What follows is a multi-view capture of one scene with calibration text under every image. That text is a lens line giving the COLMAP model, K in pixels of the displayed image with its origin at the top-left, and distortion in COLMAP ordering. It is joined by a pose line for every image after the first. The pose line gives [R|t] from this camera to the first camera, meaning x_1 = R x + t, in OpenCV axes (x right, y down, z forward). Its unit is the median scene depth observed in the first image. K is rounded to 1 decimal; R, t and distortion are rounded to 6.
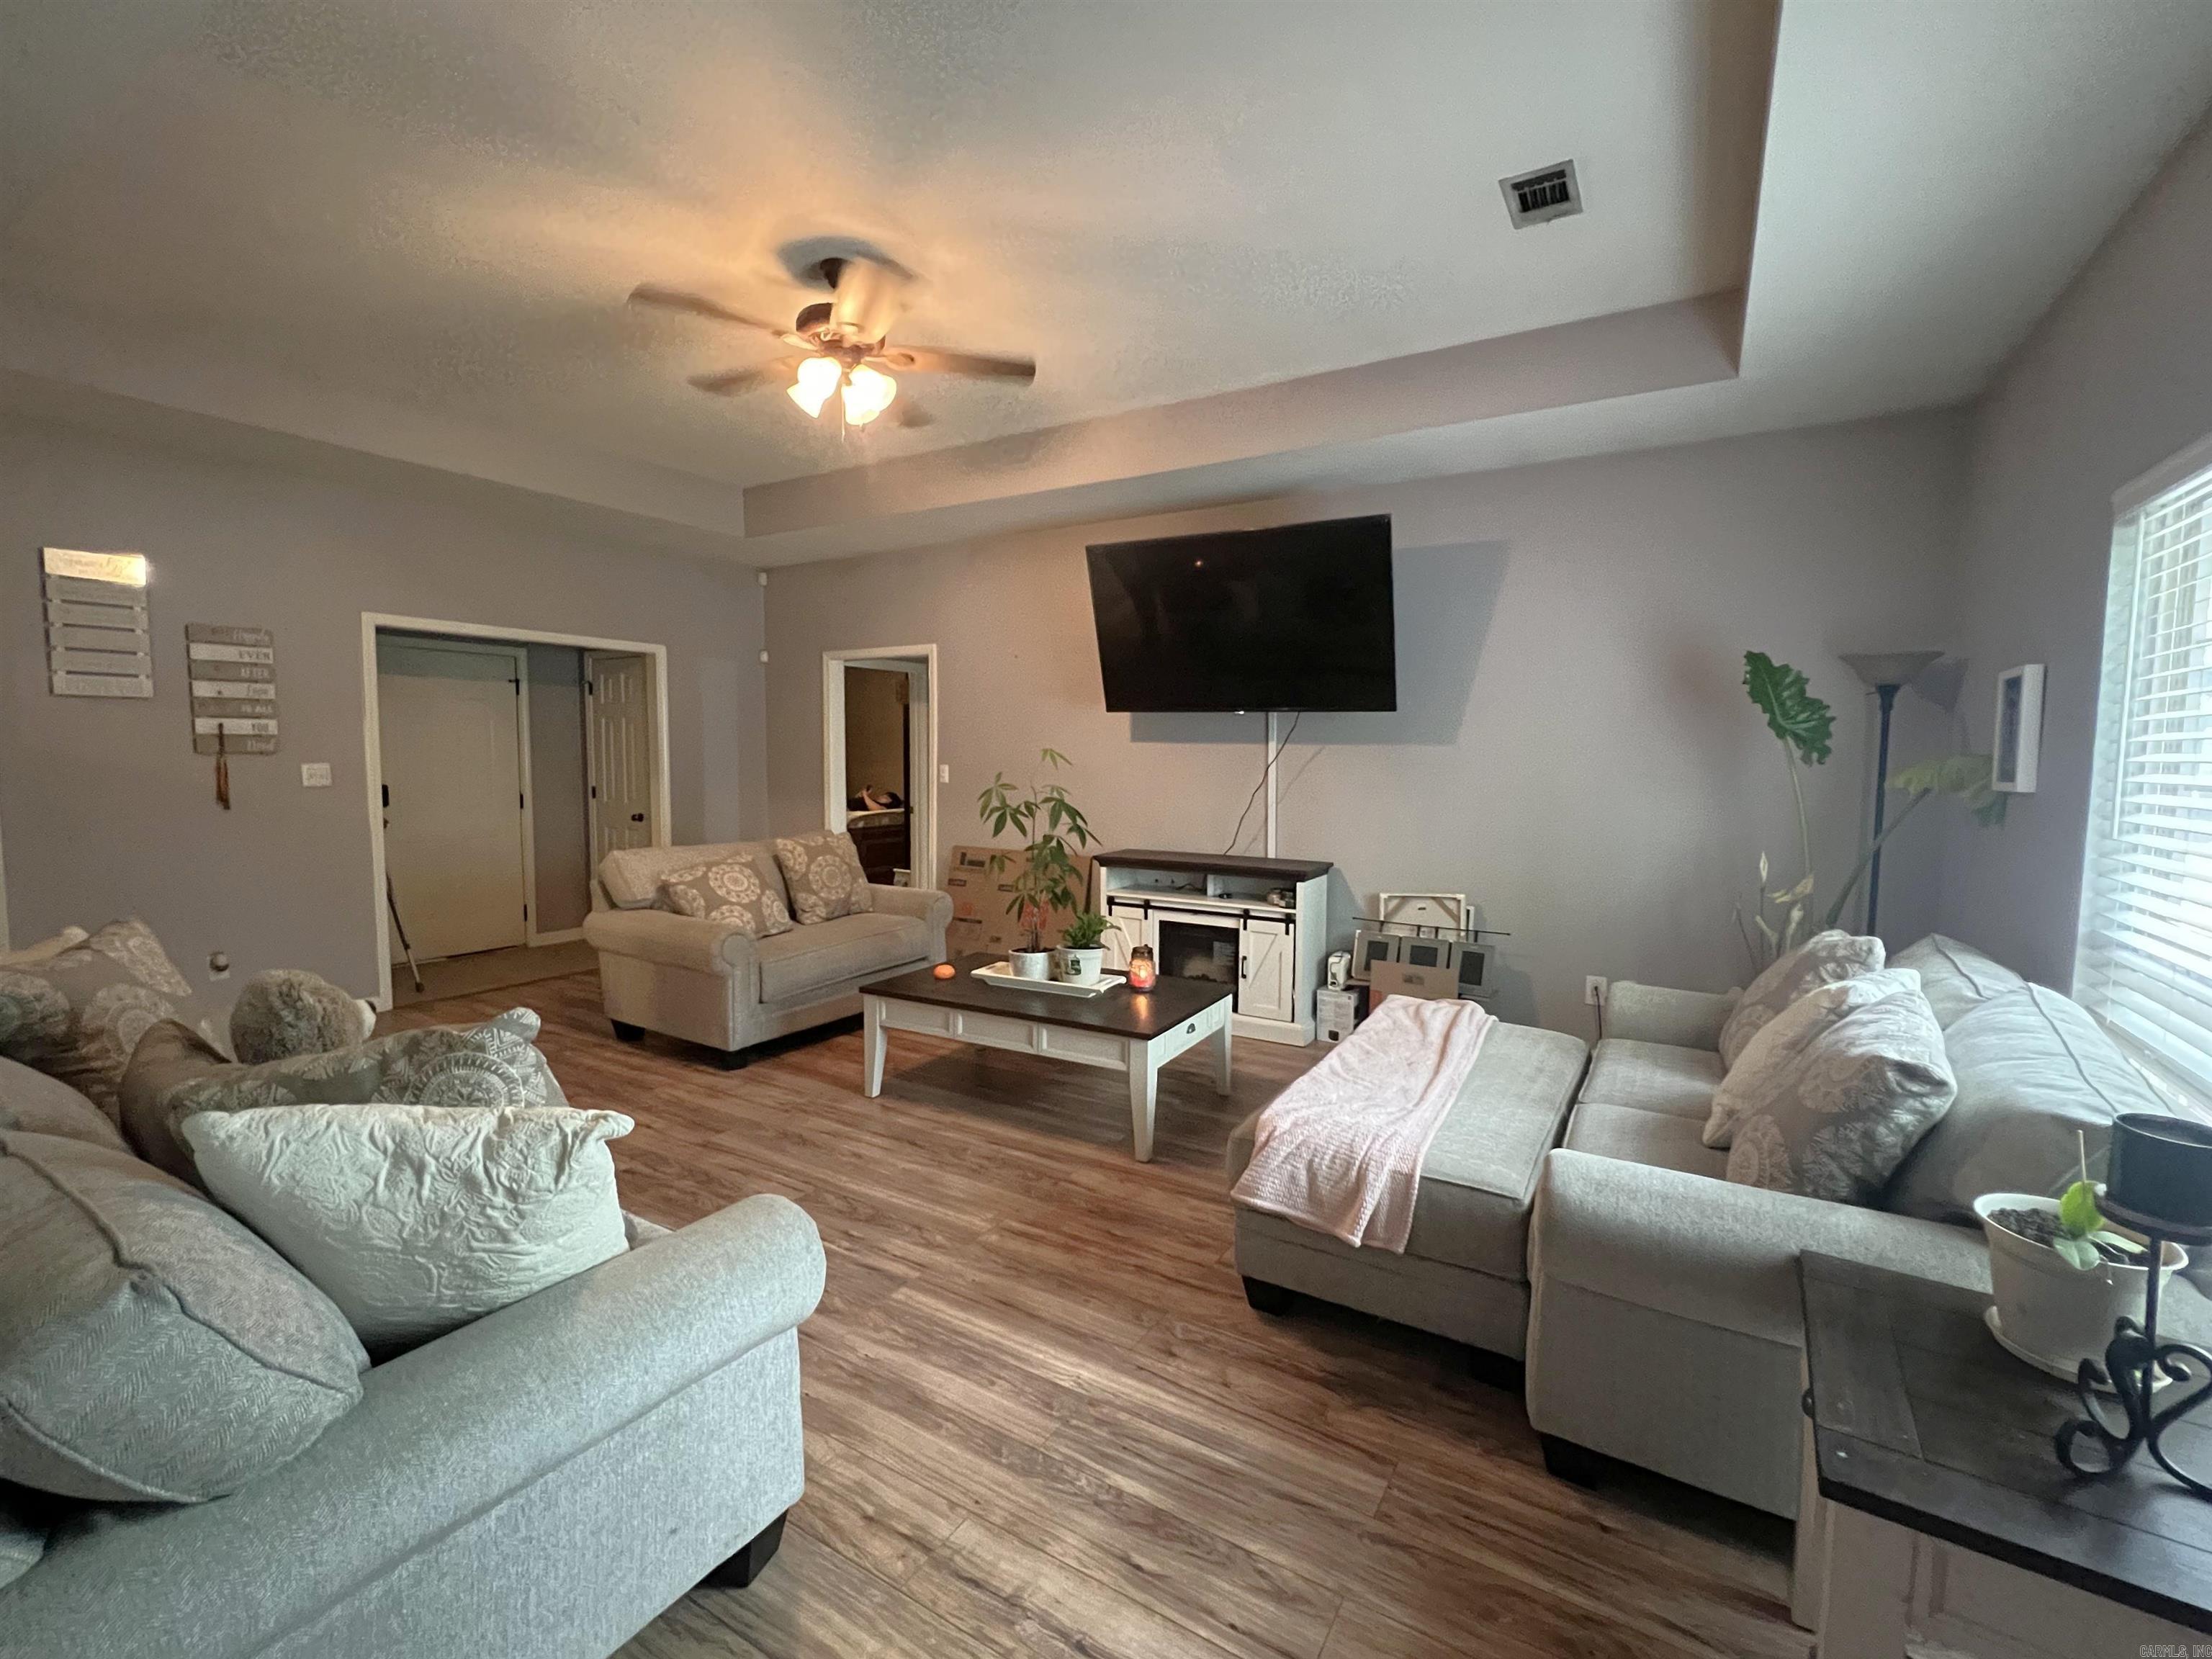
lens RADIAL K [[958.7, 0, 1102.6], [0, 958.7, 833.0], [0, 0, 1]] dist [-0.000367, -0.000061]
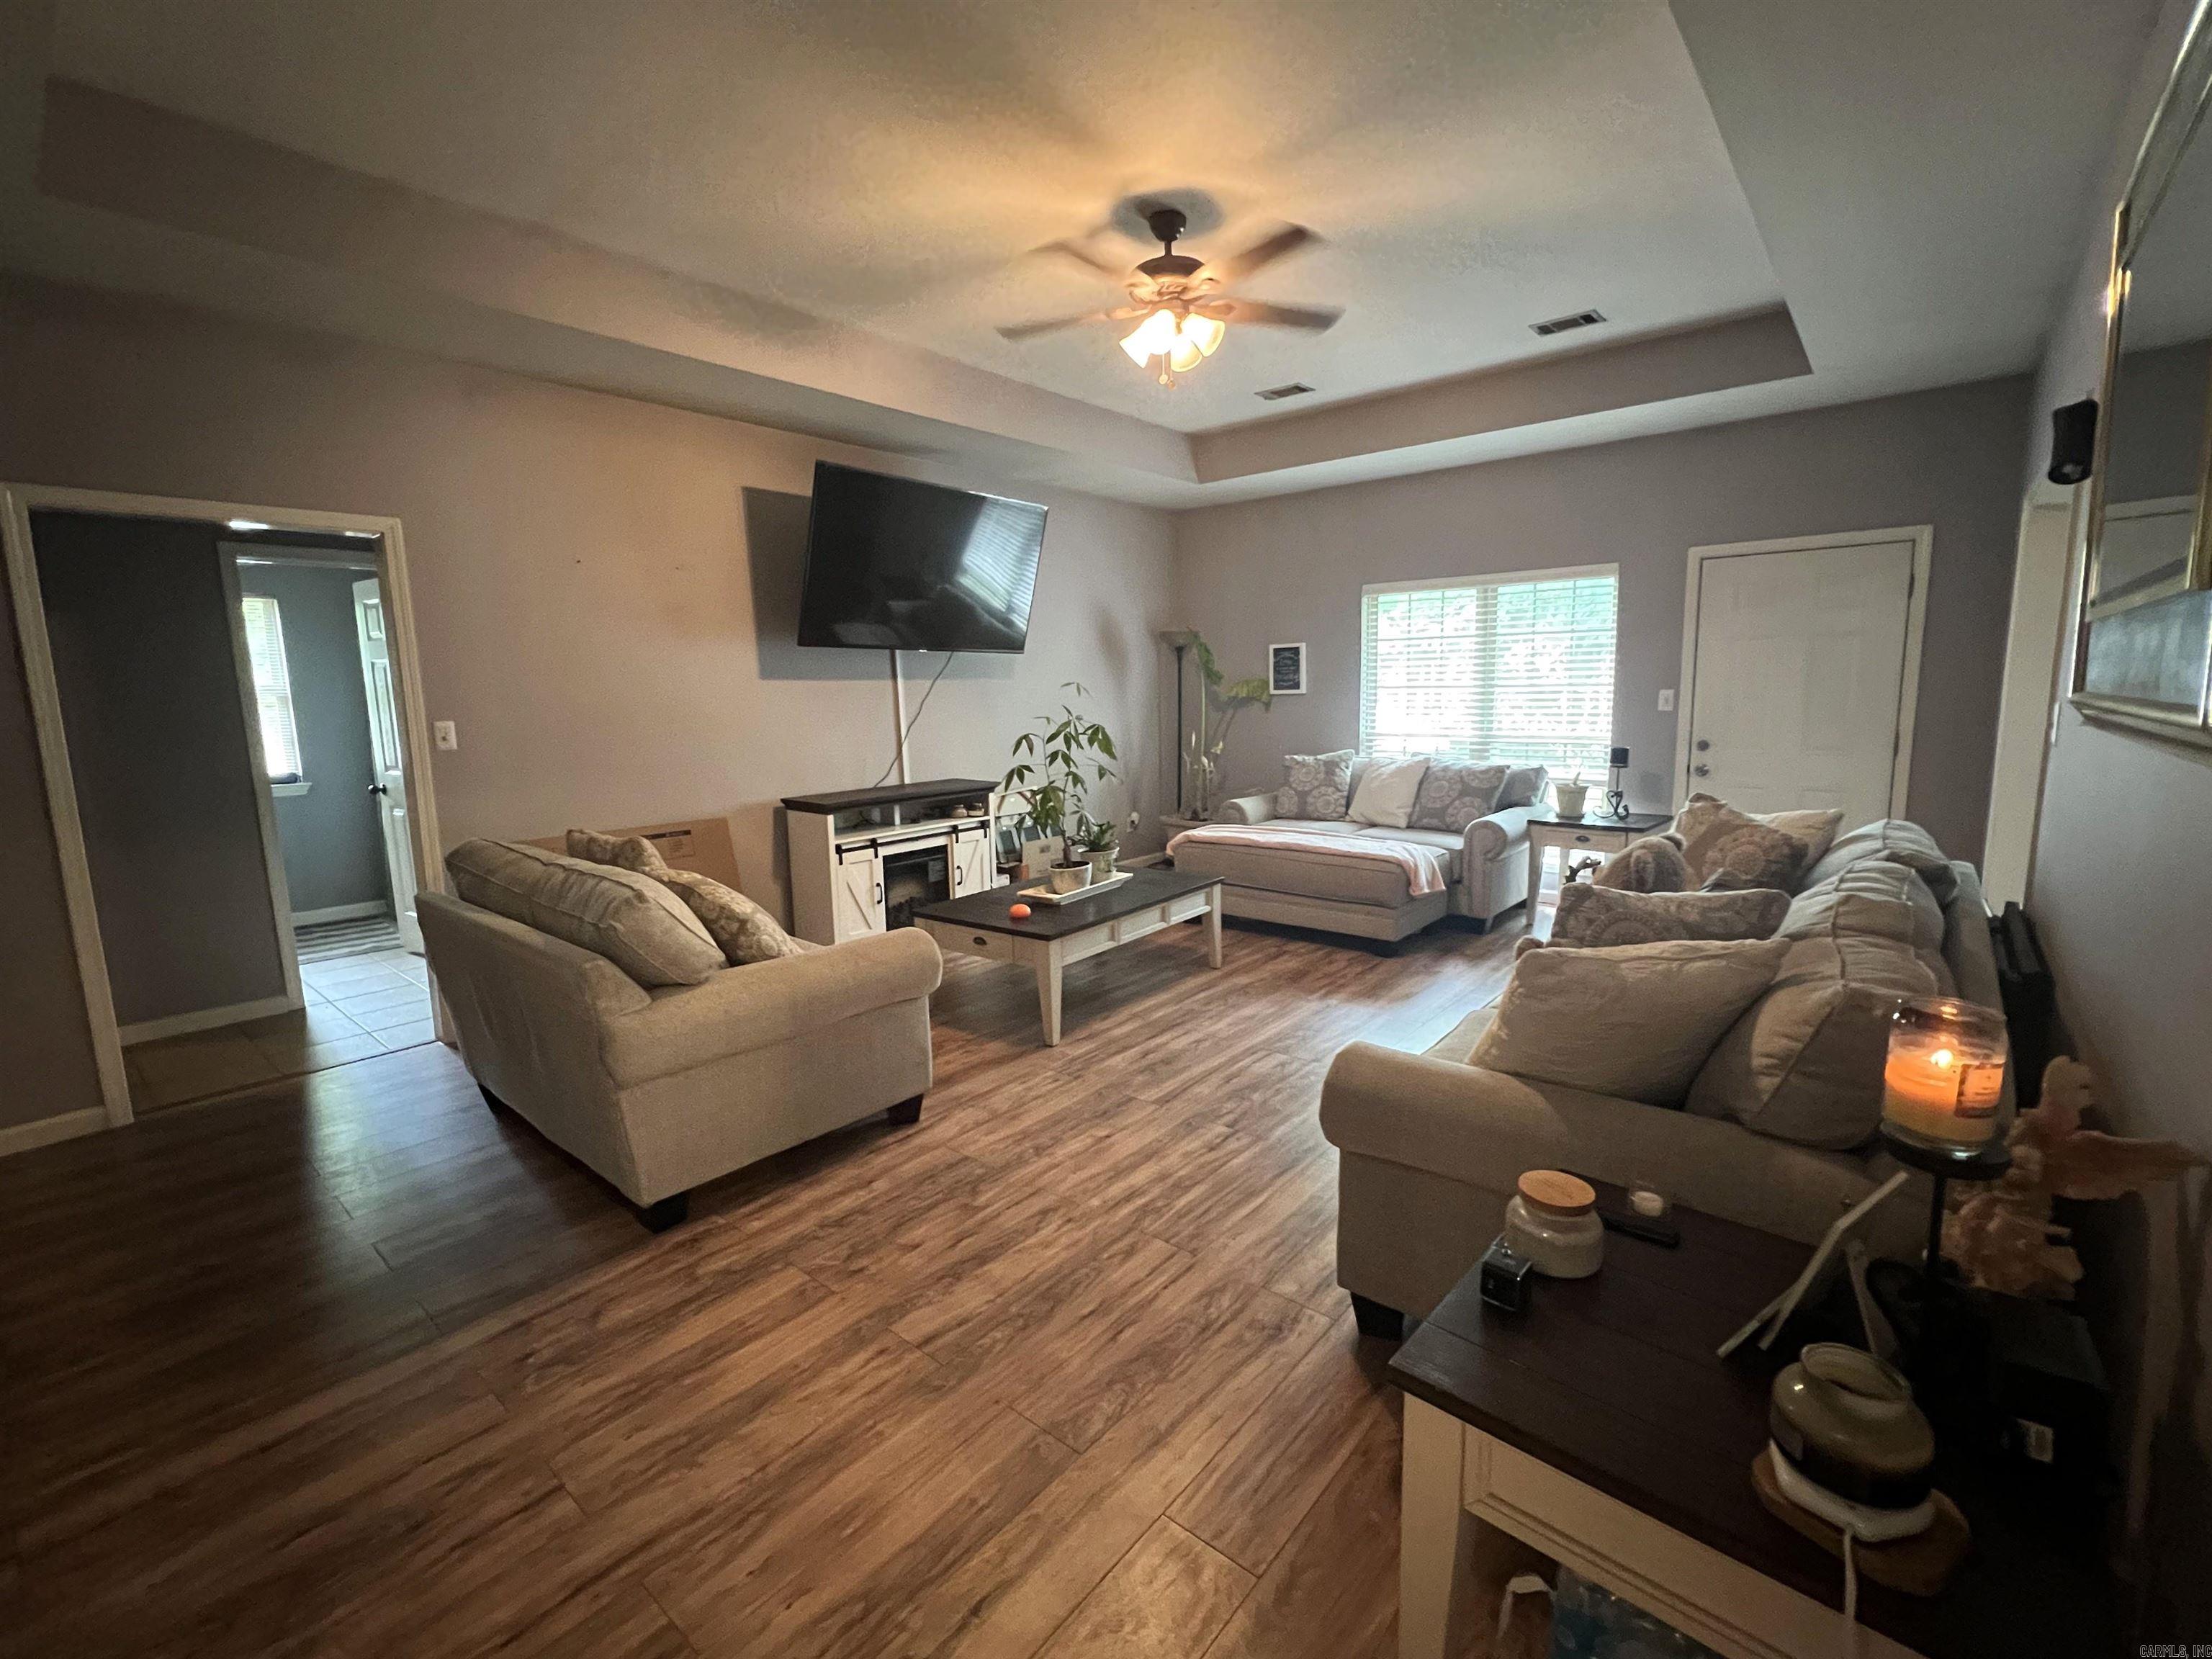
lens RADIAL K [[958.7, 0, 1121.4], [0, 958.7, 830.7], [0, 0, 1]] dist [-0.000367, -0.000061]
pose [[0.141699, -0.158633, 0.977117, -1.071151], [0.105598, 0.983866, 0.144416, -0.066079], [-0.984261, 0.082718, 0.156164, 0.713988]]
